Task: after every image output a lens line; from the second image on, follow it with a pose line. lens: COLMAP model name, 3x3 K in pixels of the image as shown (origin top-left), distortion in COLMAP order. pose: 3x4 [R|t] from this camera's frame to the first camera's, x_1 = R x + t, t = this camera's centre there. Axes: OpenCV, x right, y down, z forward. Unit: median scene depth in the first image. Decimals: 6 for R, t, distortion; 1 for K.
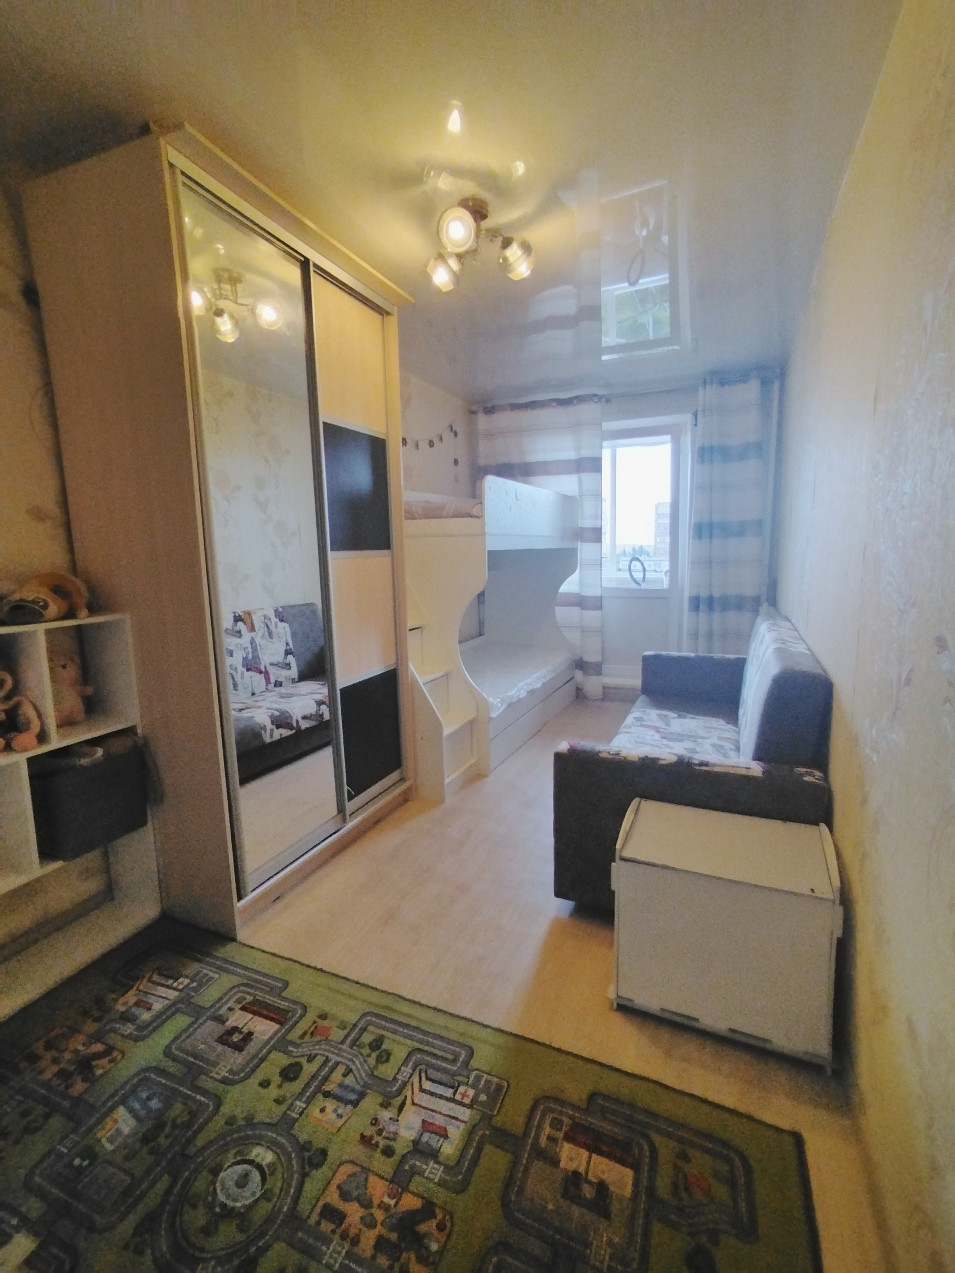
lens RADIAL K [[584.2, 0, 476.1], [0, 584.2, 632.5], [0, 0, 1]] dist [-0.052009, 0.042946]
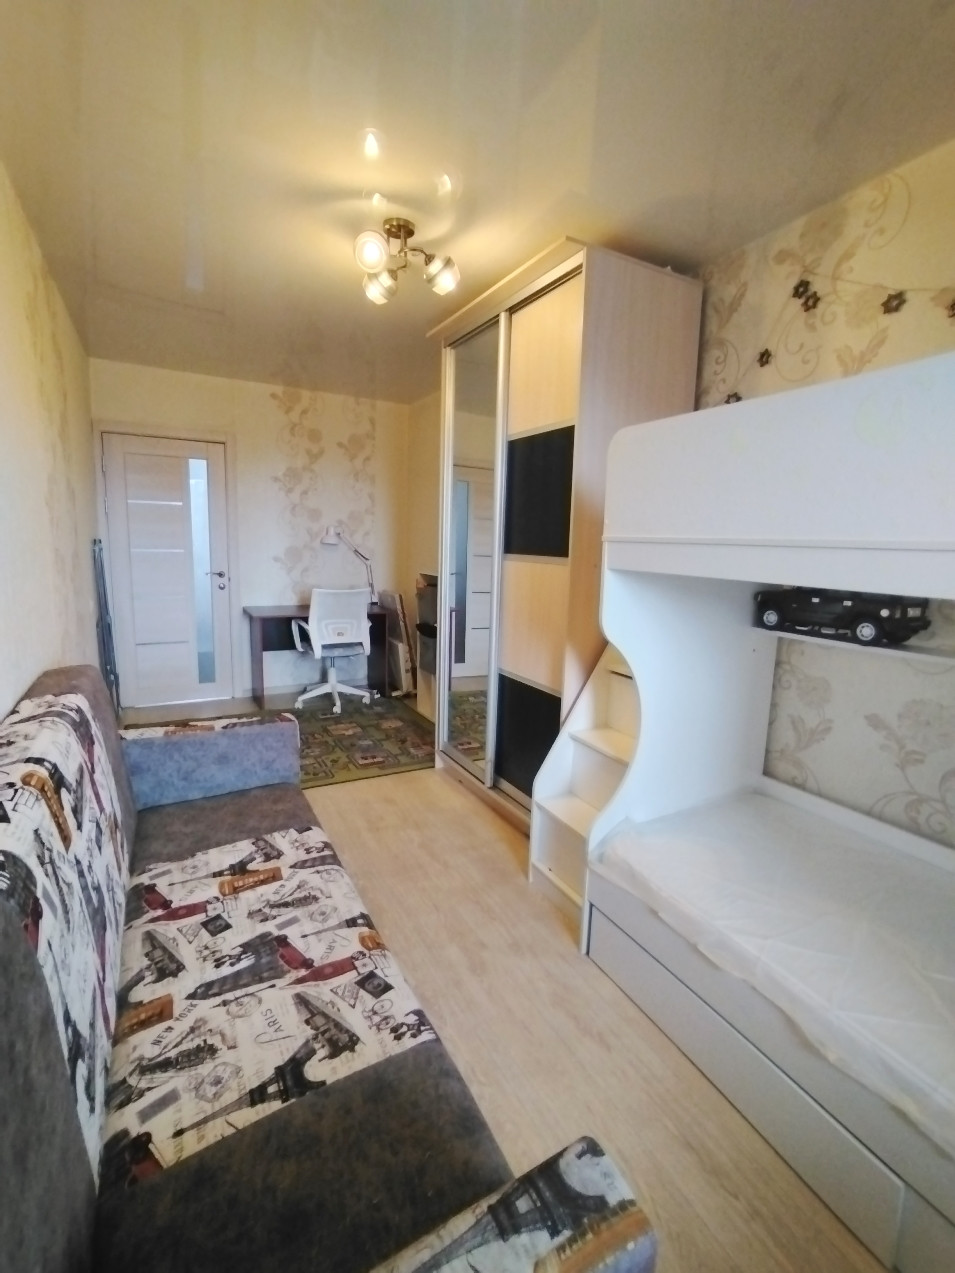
lens RADIAL K [[584.2, 0, 473.3], [0, 584.2, 634.5], [0, 0, 1]] dist [-0.052009, 0.042946]
pose [[-0.610017, 0.126363, -0.782248, 0.746587], [-0.132811, 0.956932, 0.258150, -0.289914], [0.781179, 0.261367, -0.566963, 1.731682]]
